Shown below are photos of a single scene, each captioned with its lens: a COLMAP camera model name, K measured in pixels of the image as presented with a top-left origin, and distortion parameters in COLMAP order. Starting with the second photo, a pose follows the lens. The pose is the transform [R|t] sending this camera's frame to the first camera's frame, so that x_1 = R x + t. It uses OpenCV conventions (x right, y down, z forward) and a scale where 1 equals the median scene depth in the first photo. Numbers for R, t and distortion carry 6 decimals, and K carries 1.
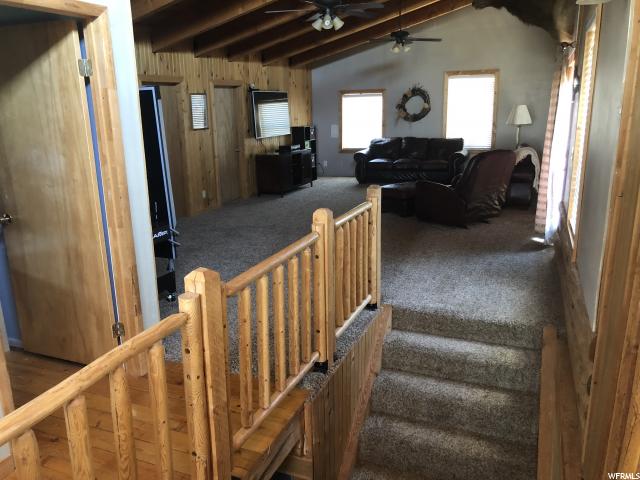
lens RADIAL K [[527.9, 0, 320.0], [0, 527.9, 240.0], [0, 0, 1]] dist [0.067893, -0.156073]
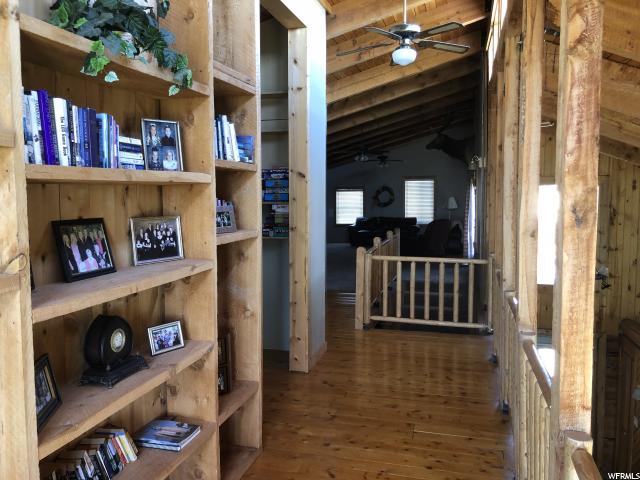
lens RADIAL K [[527.9, 0, 320.0], [0, 527.9, 240.0], [0, 0, 1]] dist [0.067893, -0.156073]
pose [[0.991917, 0.004447, 0.126810, -0.209116], [0.016966, 0.985763, -0.167280, 0.131348], [-0.125749, 0.168080, 0.977720, -0.486792]]
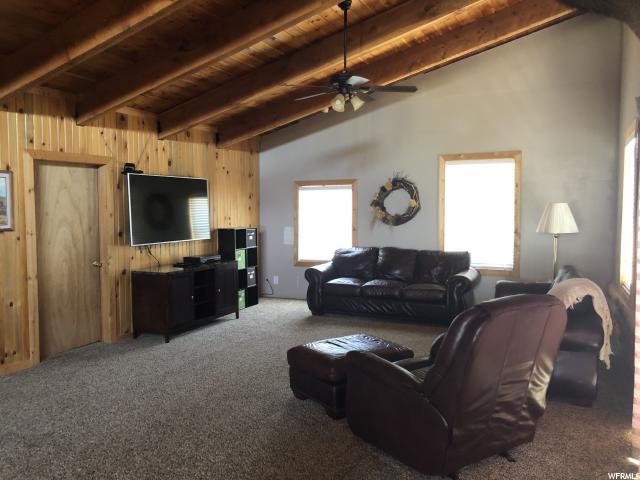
lens RADIAL K [[527.9, 0, 320.0], [0, 527.9, 240.0], [0, 0, 1]] dist [0.067893, -0.156073]
pose [[0.998575, 0.022169, -0.048541, 0.113586], [-0.030859, 0.982003, -0.186328, -0.076142], [0.043537, 0.187561, 0.981288, 0.336089]]
